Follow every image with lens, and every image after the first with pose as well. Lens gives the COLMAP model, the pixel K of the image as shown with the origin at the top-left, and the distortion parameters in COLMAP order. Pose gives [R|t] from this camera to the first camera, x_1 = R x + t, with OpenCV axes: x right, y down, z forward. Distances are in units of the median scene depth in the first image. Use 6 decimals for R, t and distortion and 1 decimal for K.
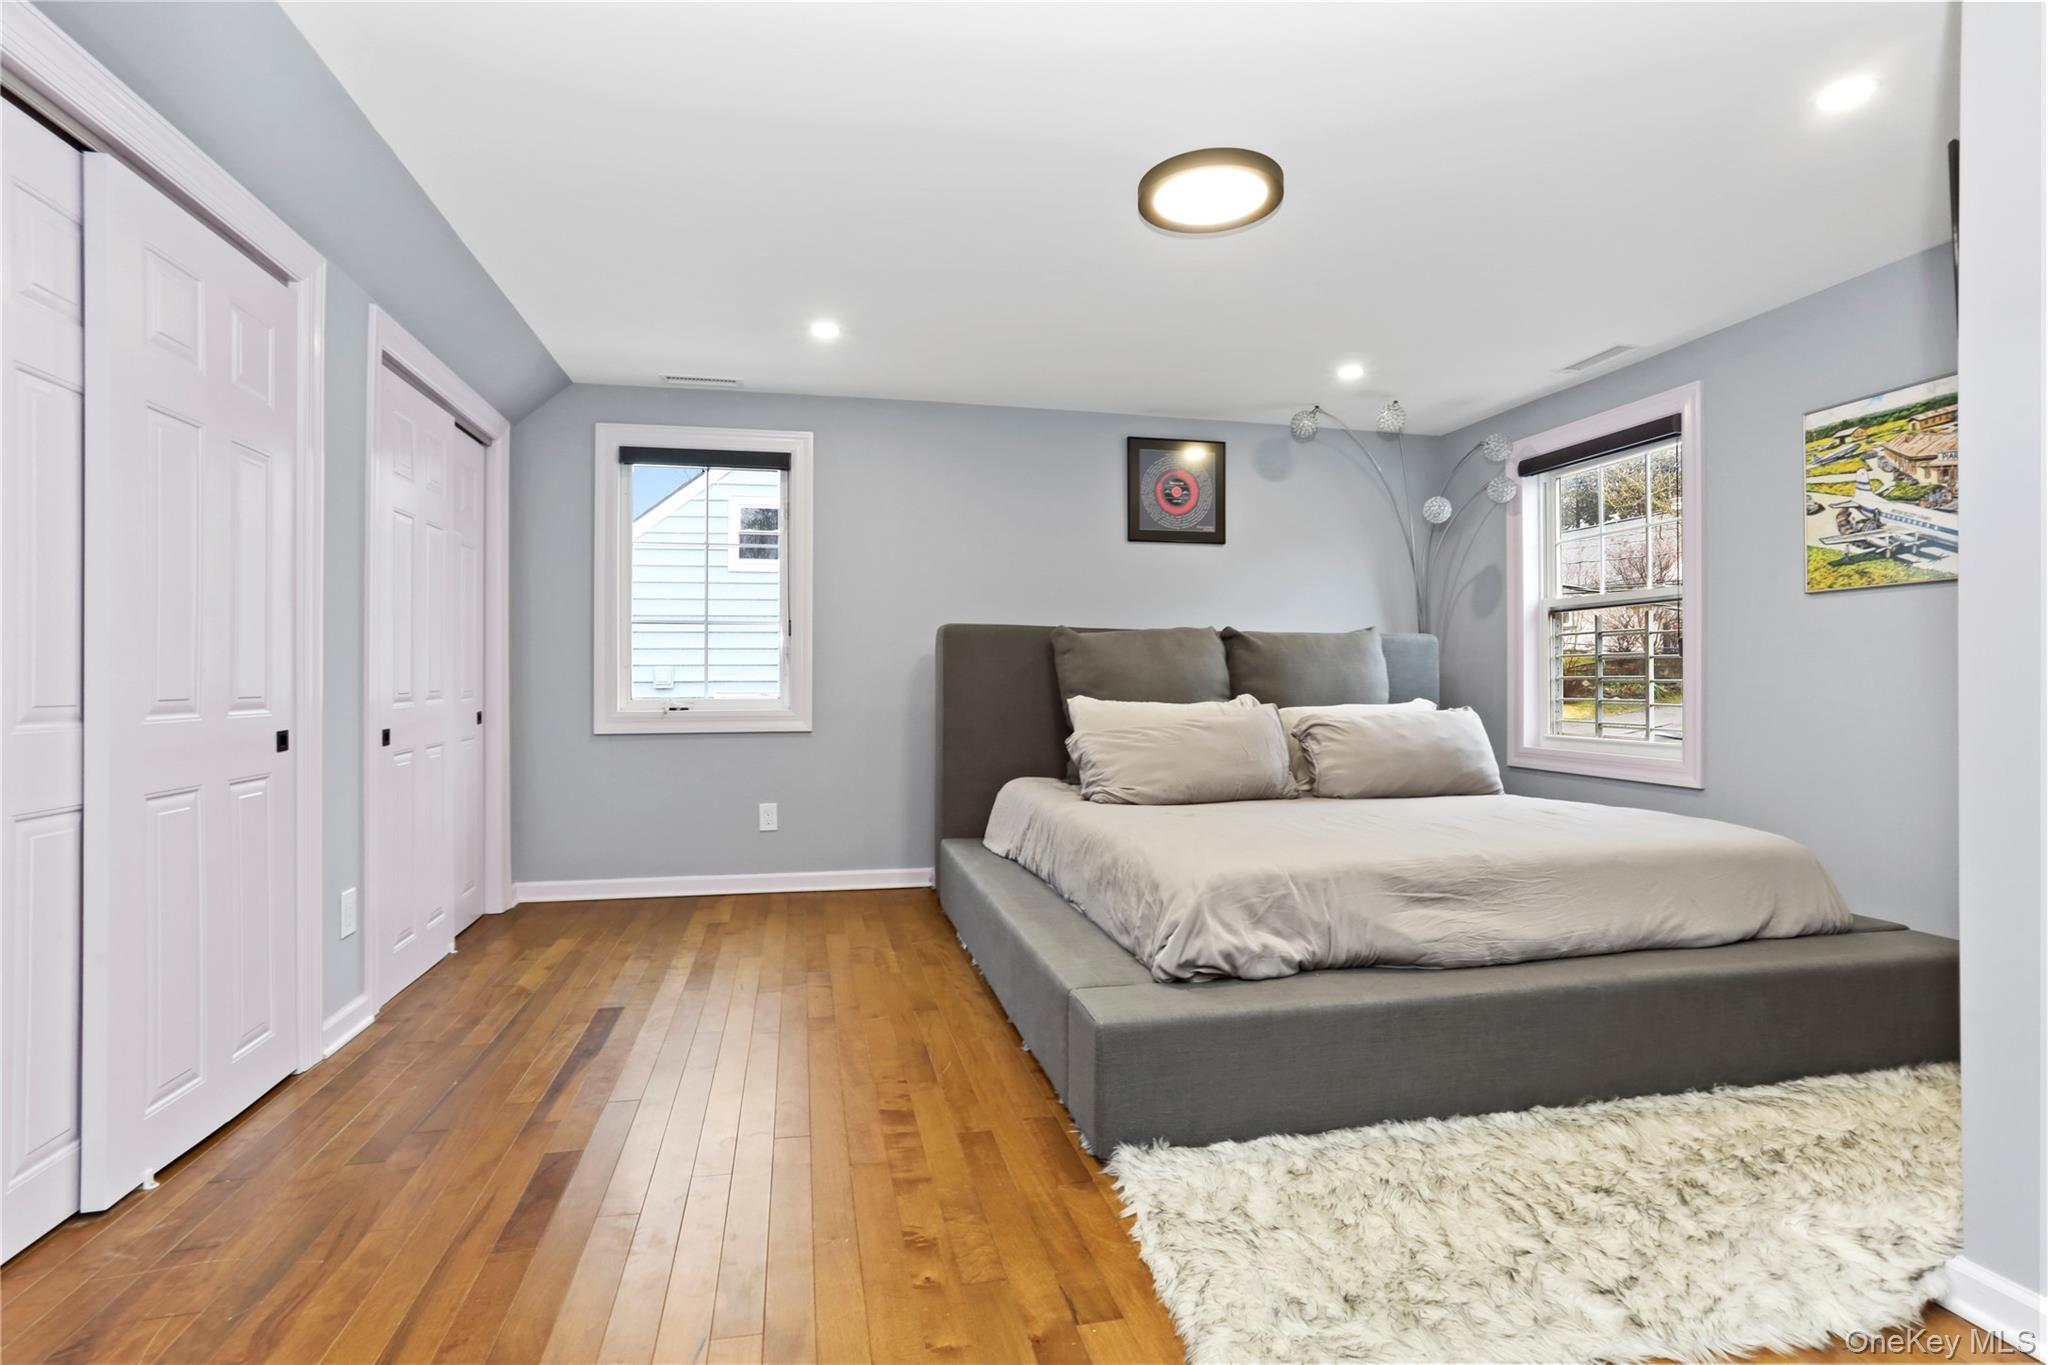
lens RADIAL K [[991.2, 0, 1023.6], [0, 991.2, 674.8], [0, 0, 1]] dist [-0.033240, 0.017693]
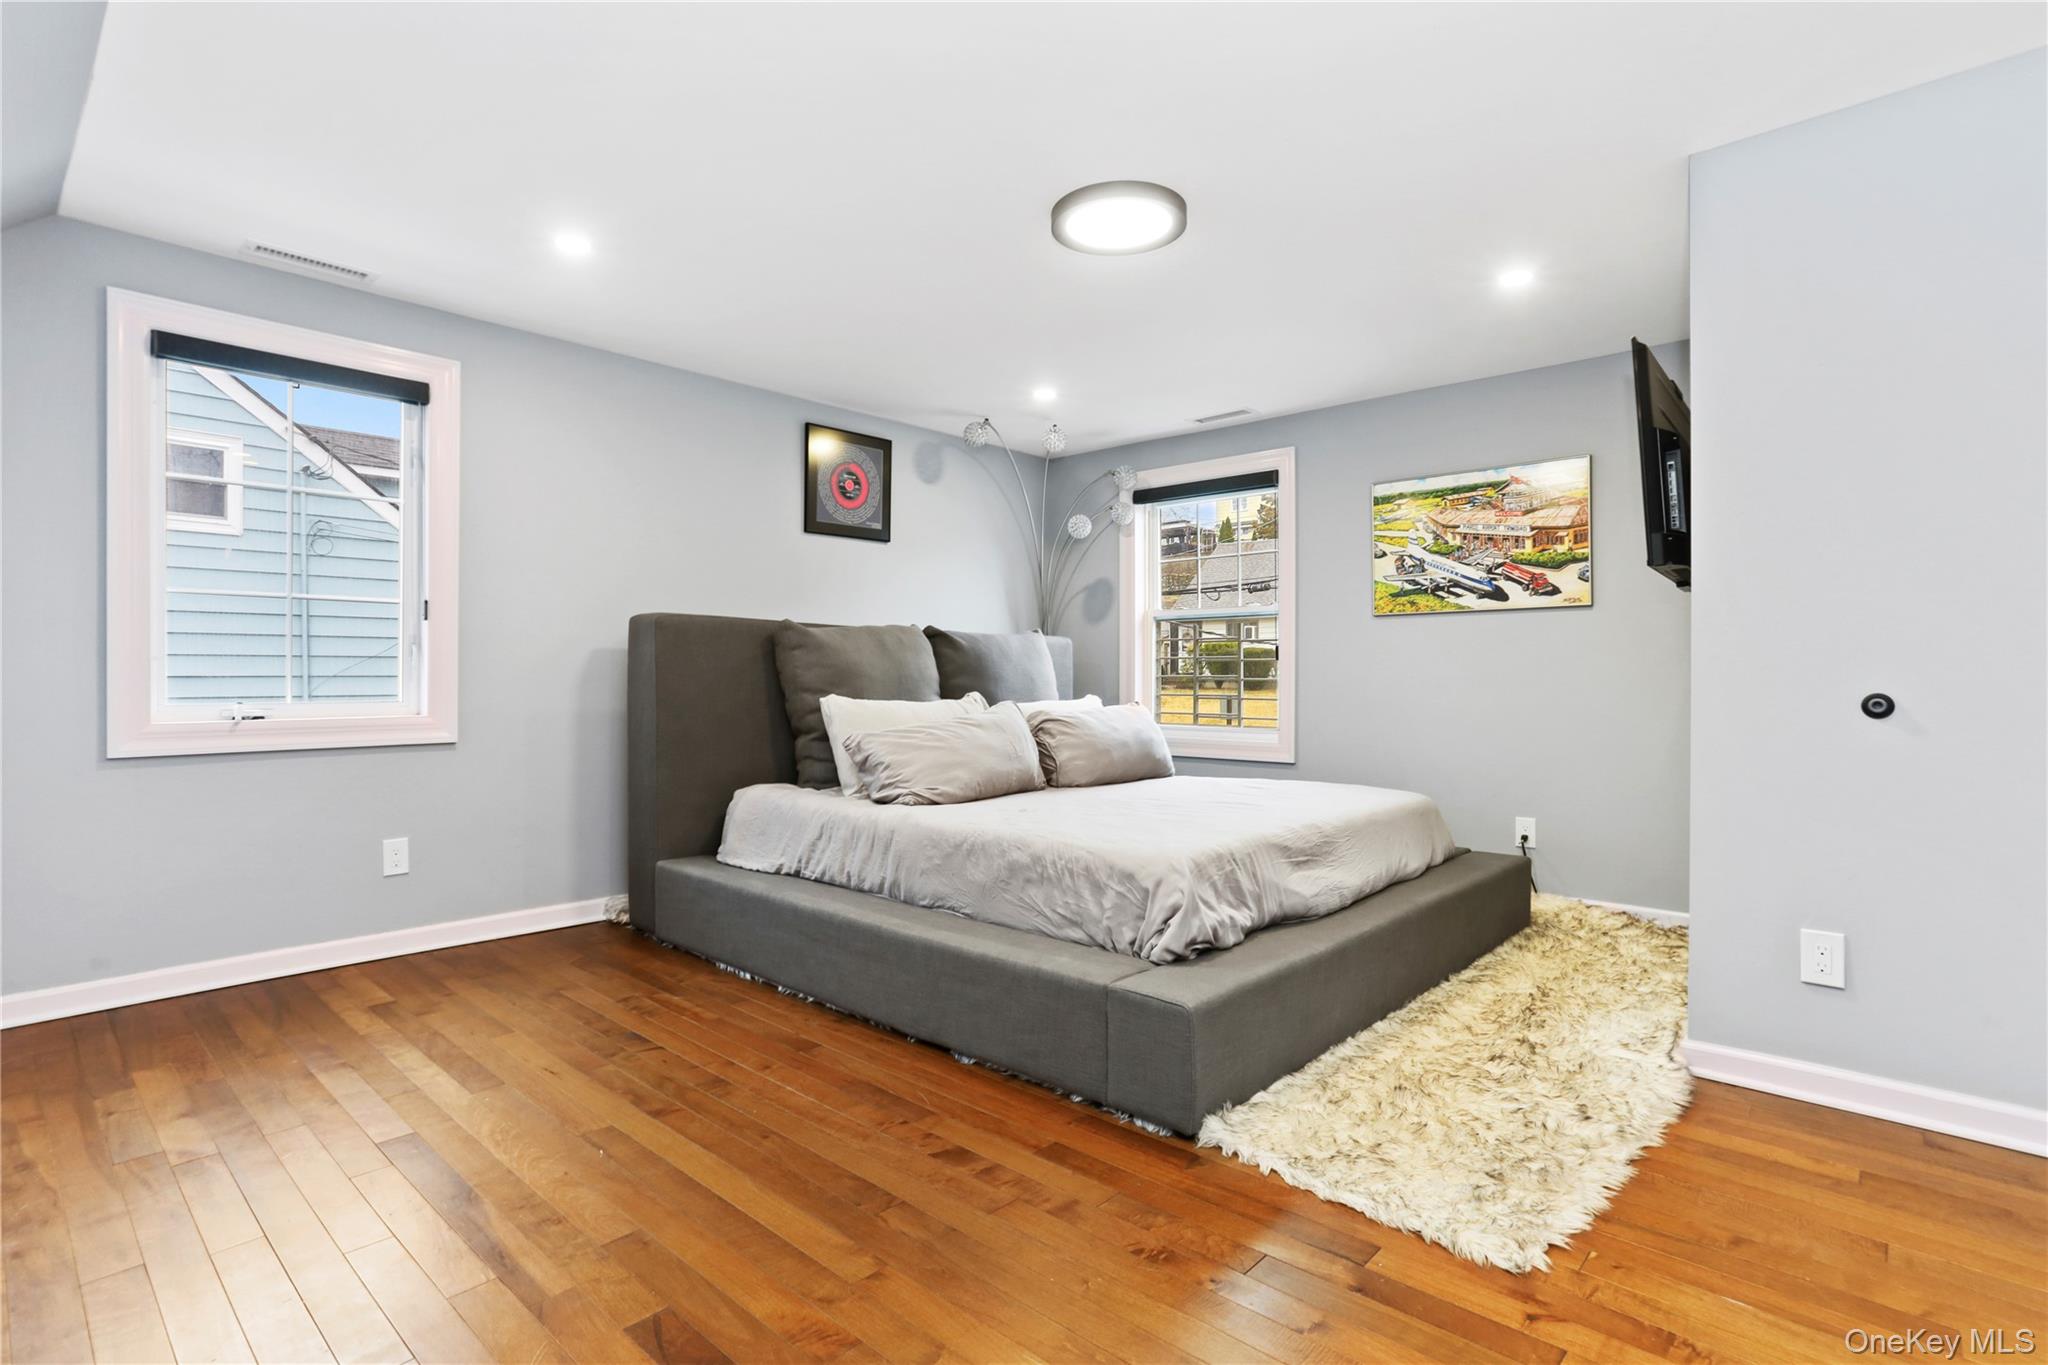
lens RADIAL K [[991.2, 0, 1042.6], [0, 991.2, 681.8], [0, 0, 1]] dist [-0.033240, 0.017693]
pose [[0.822556, -0.001164, 0.568683, -0.367003], [-0.006075, 0.999923, 0.010834, -0.003055], [-0.568652, -0.012366, 0.822485, 0.126954]]
